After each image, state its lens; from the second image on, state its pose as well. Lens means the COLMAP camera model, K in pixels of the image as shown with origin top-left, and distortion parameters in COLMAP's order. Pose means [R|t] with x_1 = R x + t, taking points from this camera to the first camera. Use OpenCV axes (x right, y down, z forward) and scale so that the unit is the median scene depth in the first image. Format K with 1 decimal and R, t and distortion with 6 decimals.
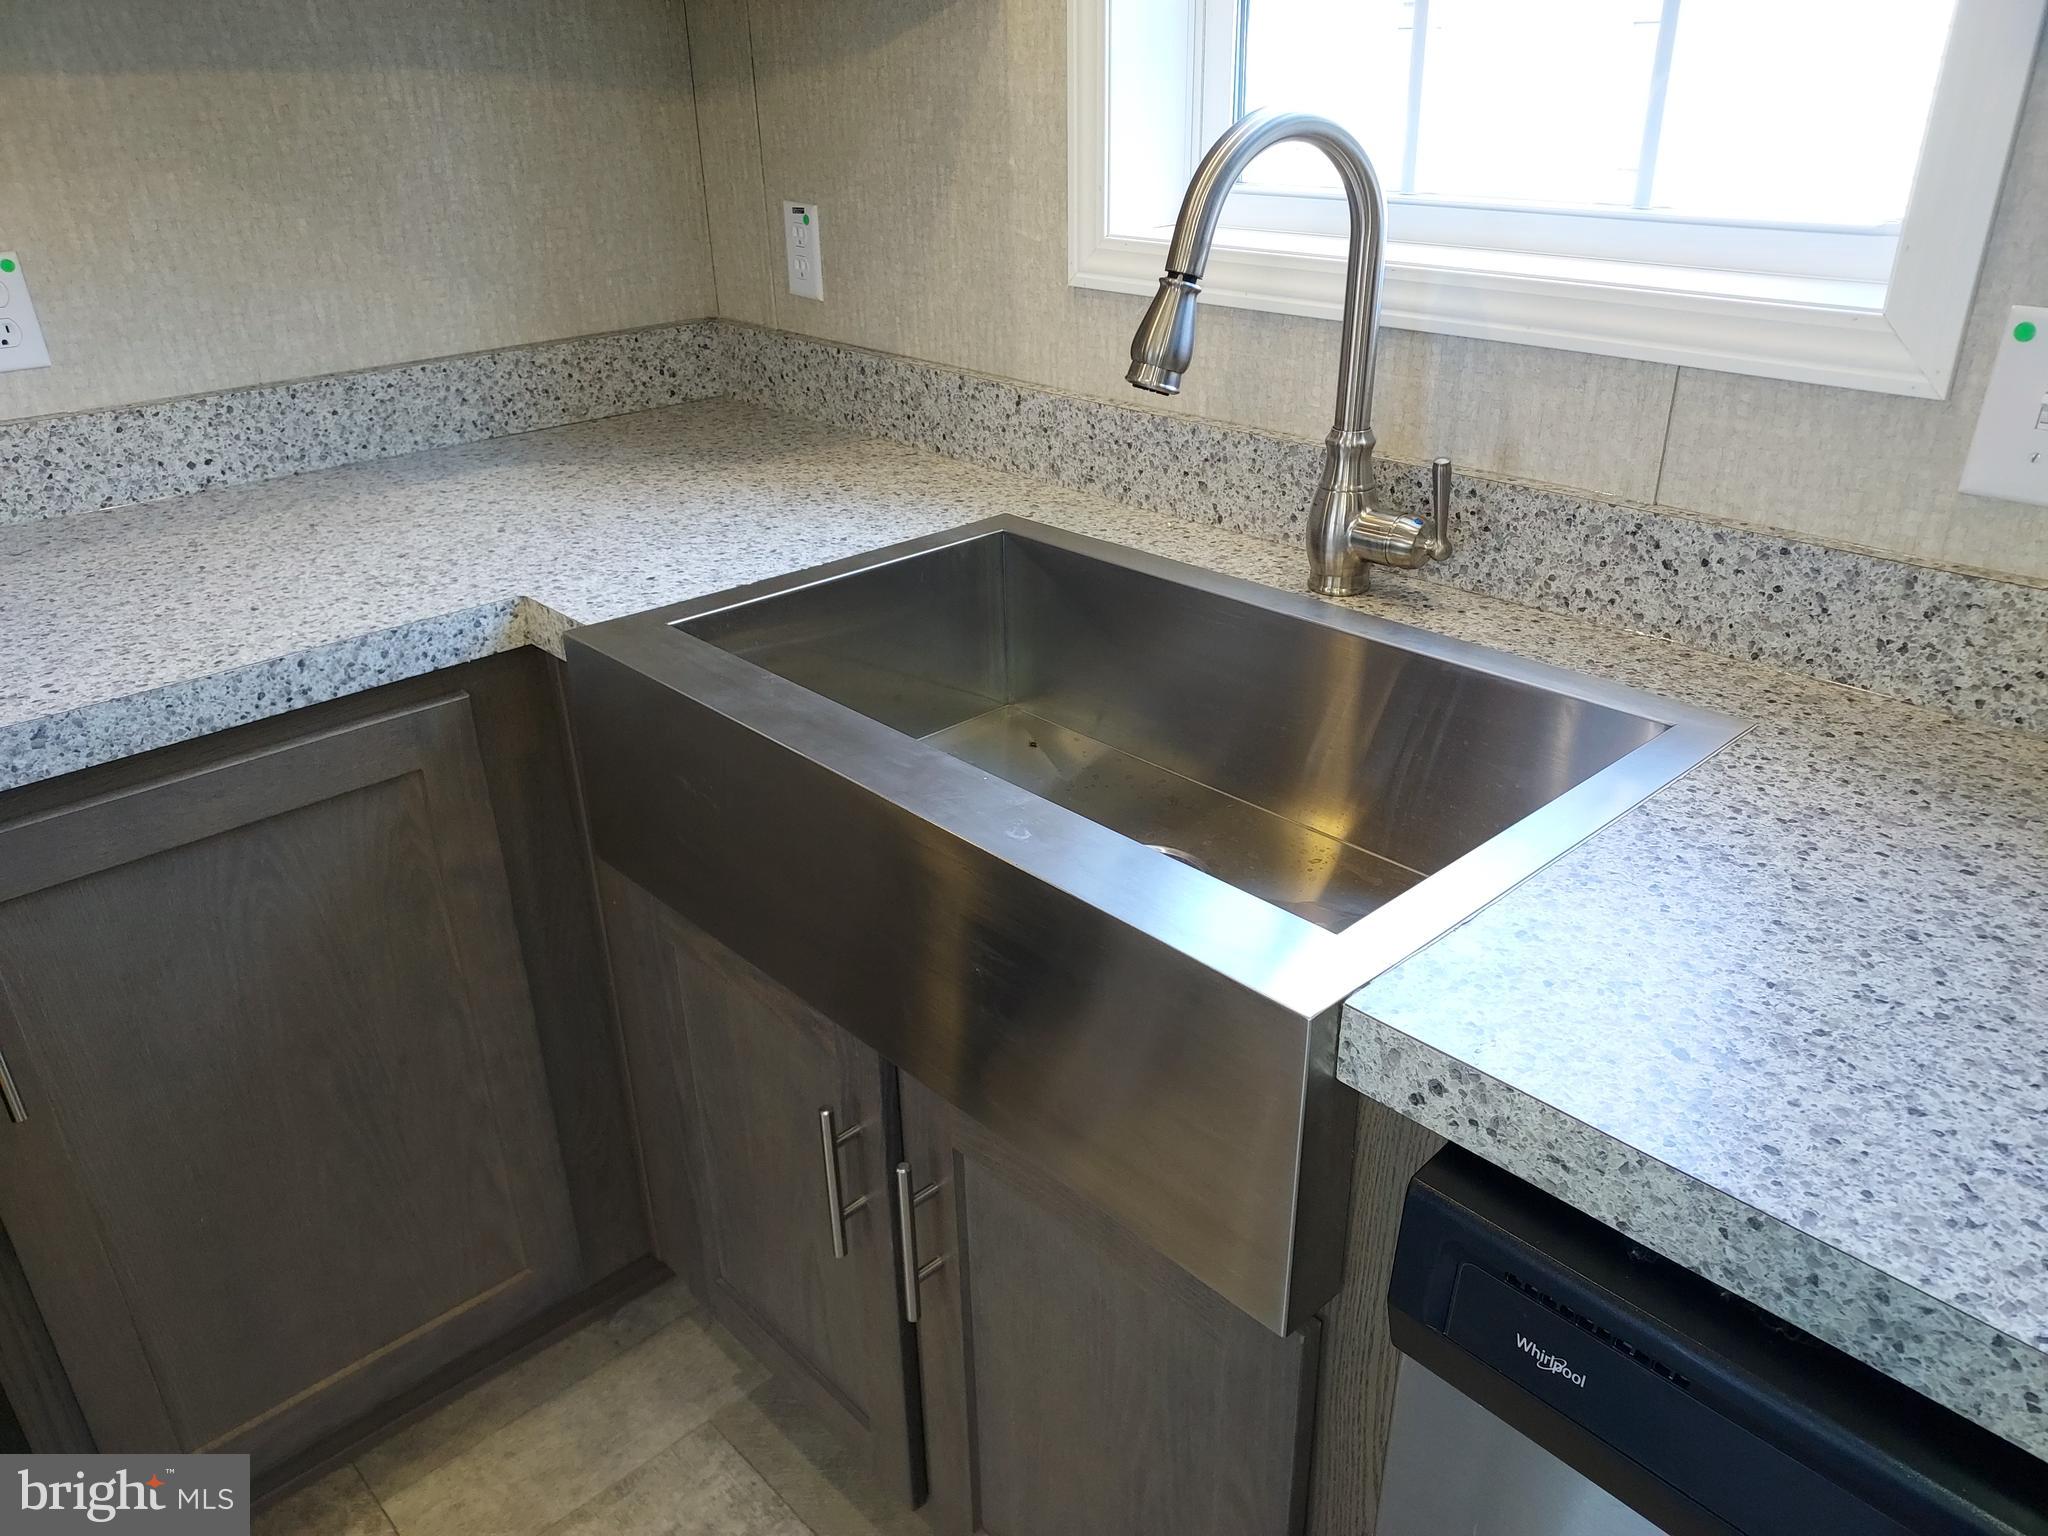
lens RADIAL K [[1489.8, 0, 1024.0], [0, 1489.8, 768.0], [0, 0, 1]] dist [0.080815, -0.088366]
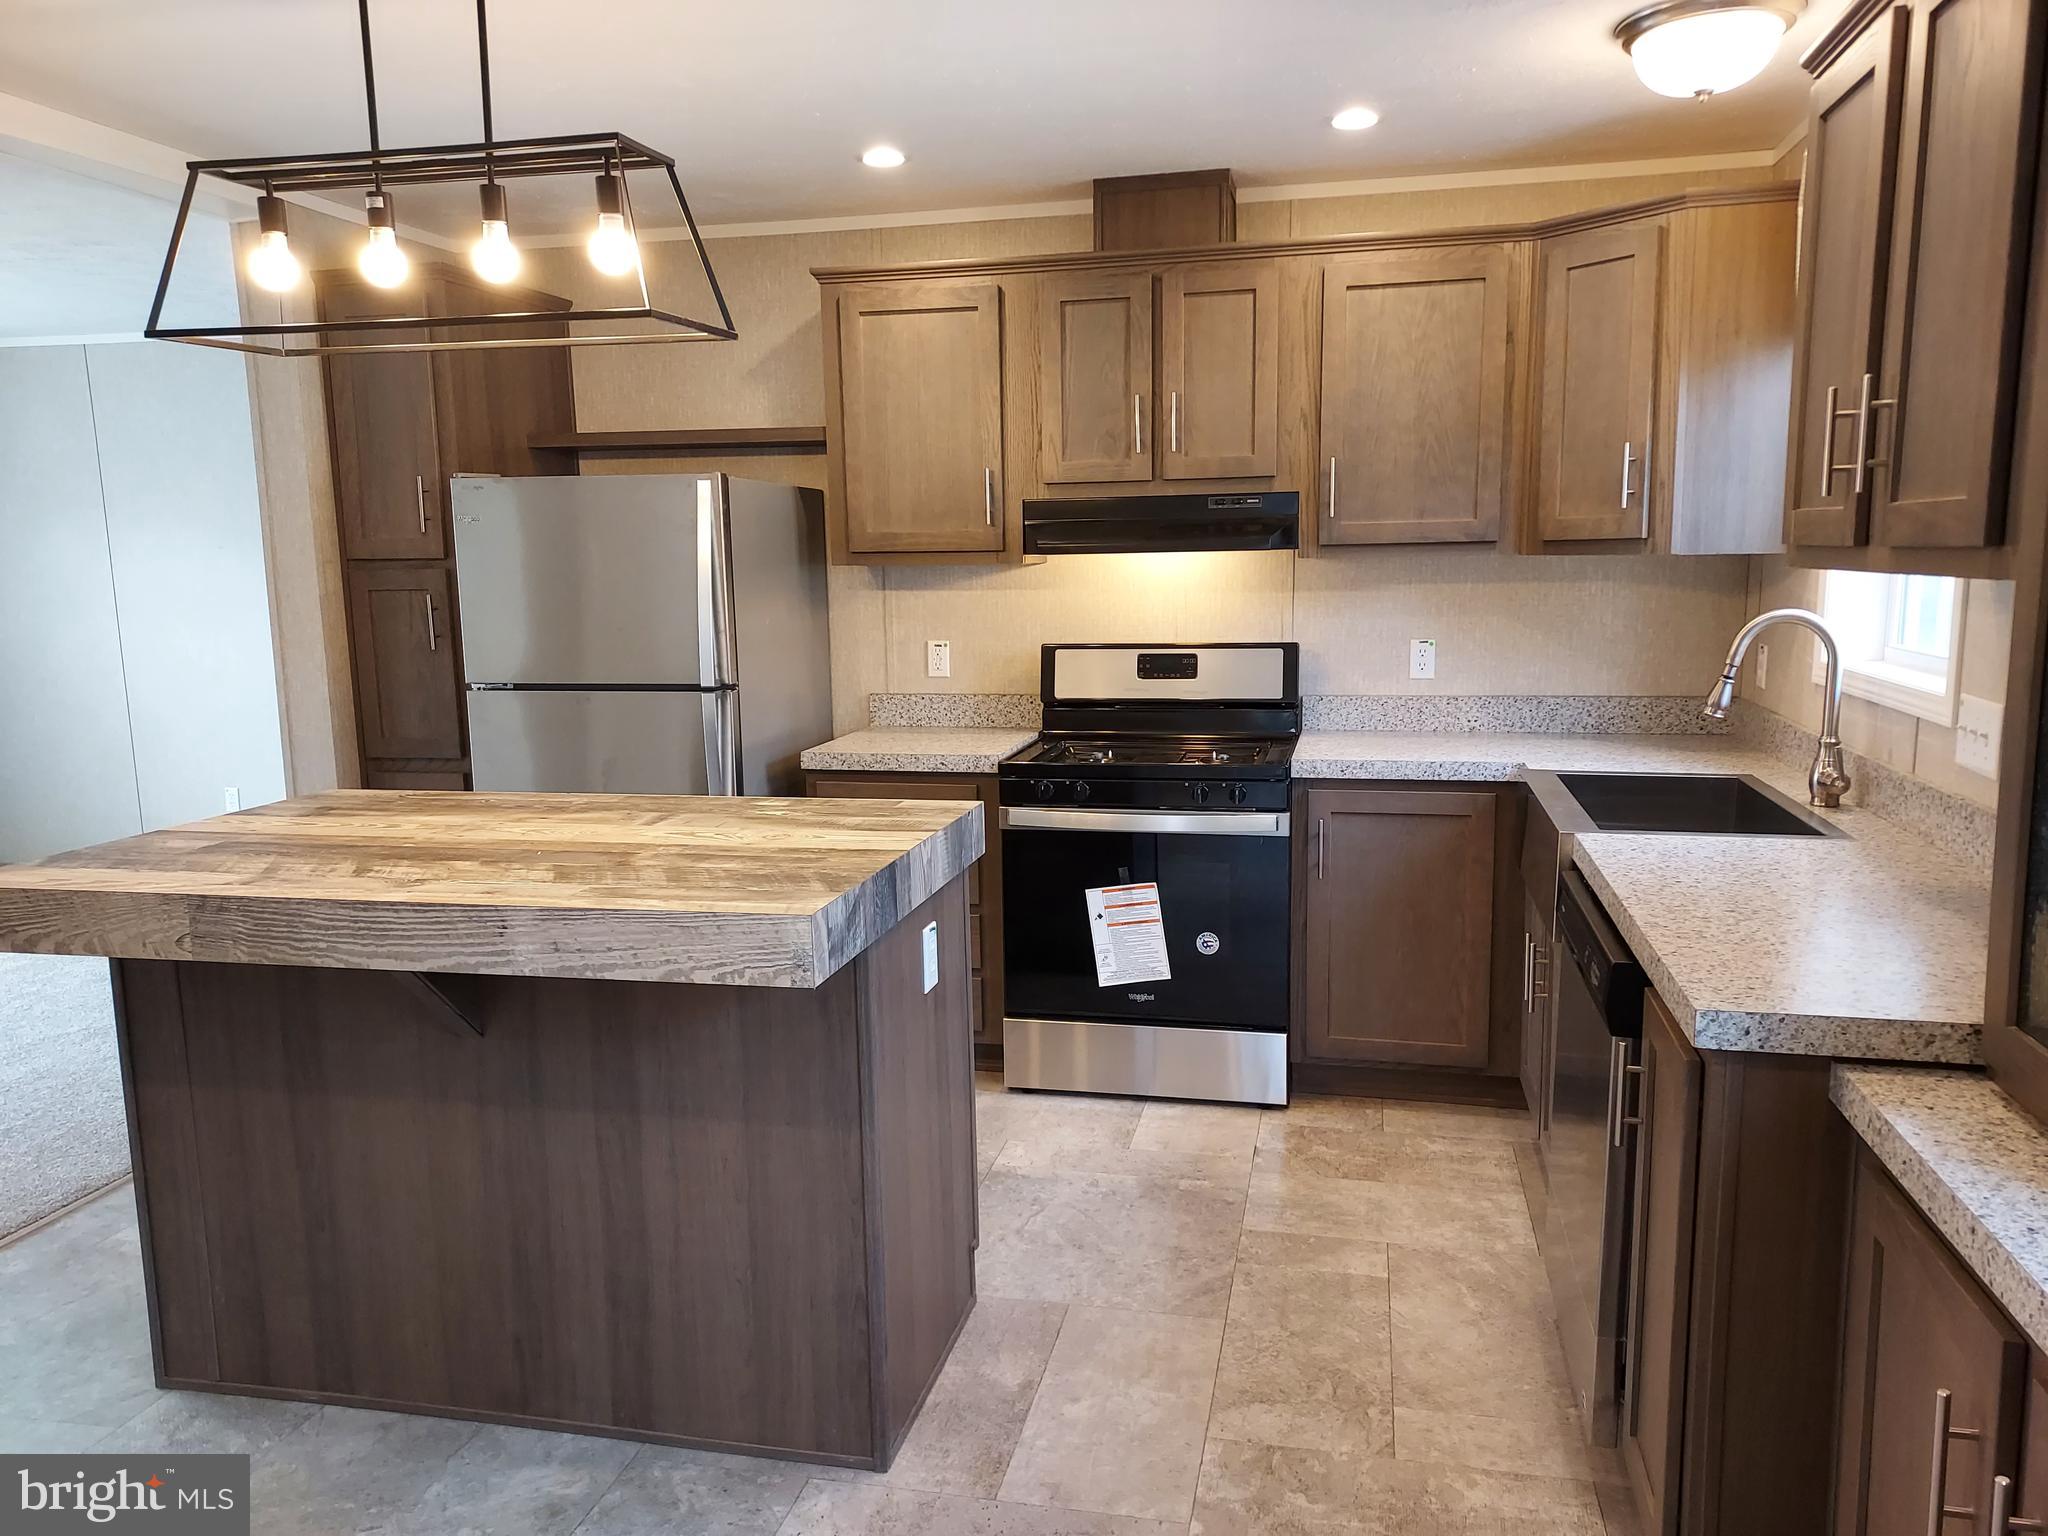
lens RADIAL K [[1489.8, 0, 1024.0], [0, 1489.8, 768.0], [0, 0, 1]] dist [0.080815, -0.088366]
pose [[0.561285, 0.137316, -0.816151, 1.132488], [-0.361852, 0.927606, -0.092785, 0.389571], [0.744326, 0.347405, 0.570340, -0.999588]]
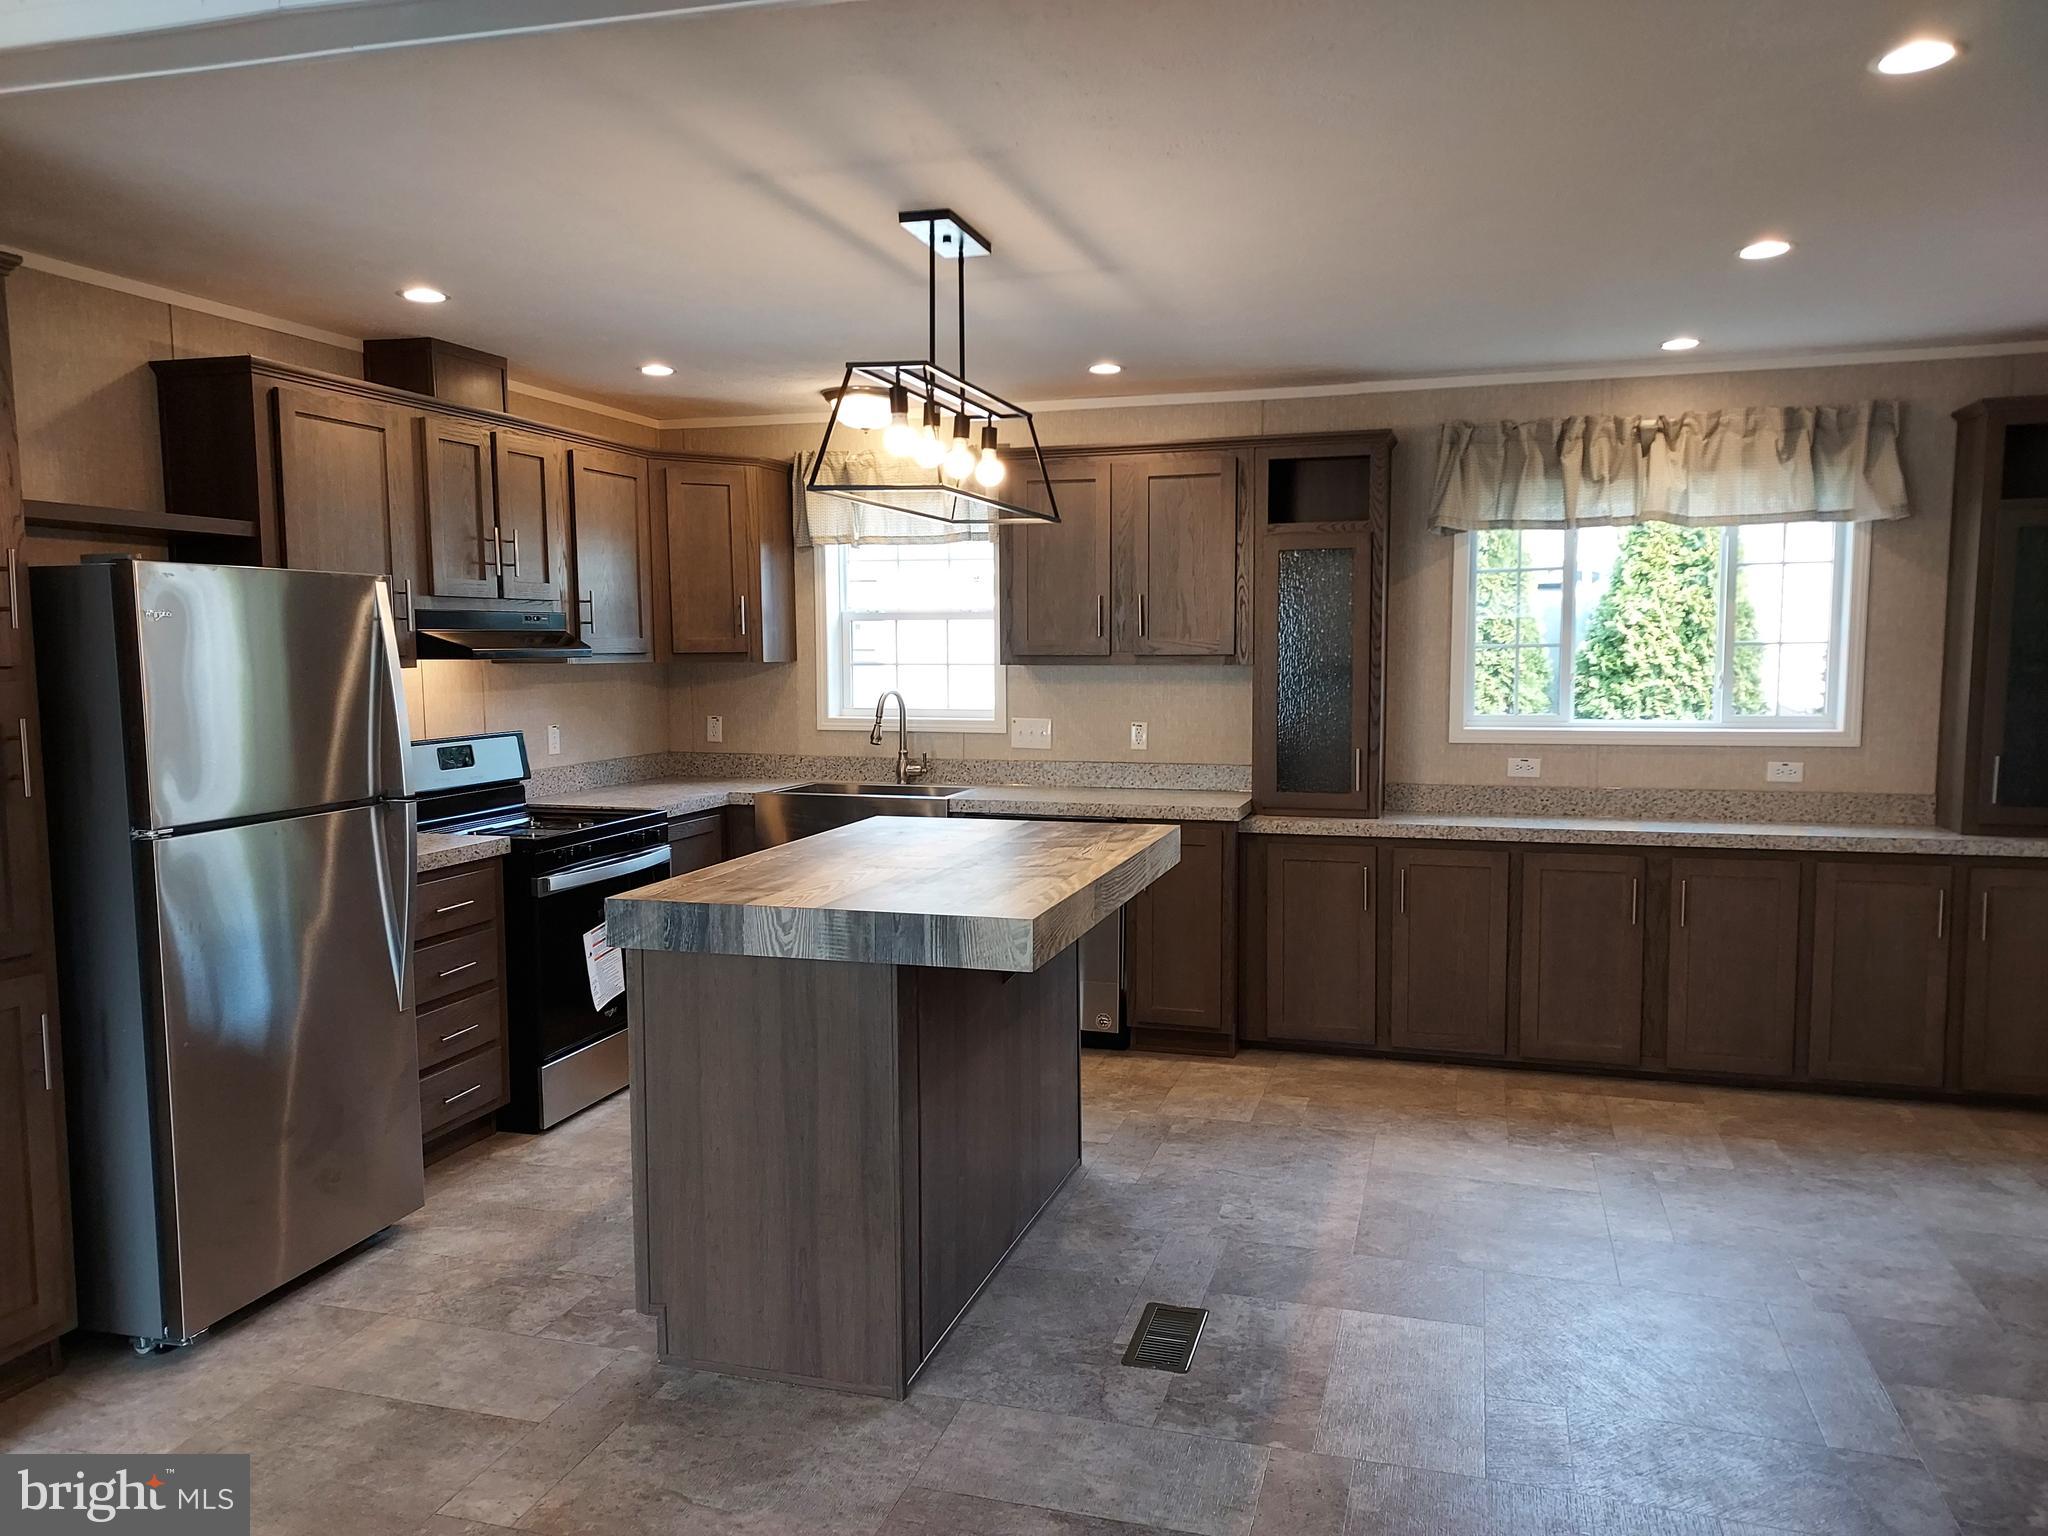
lens RADIAL K [[1489.8, 0, 1024.0], [0, 1489.8, 768.0], [0, 0, 1]] dist [0.080815, -0.088366]
pose [[0.864292, -0.020575, 0.502570, -1.448102], [0.203987, 0.927647, -0.312828, 1.097265], [-0.459771, 0.372892, 0.805954, -2.354349]]
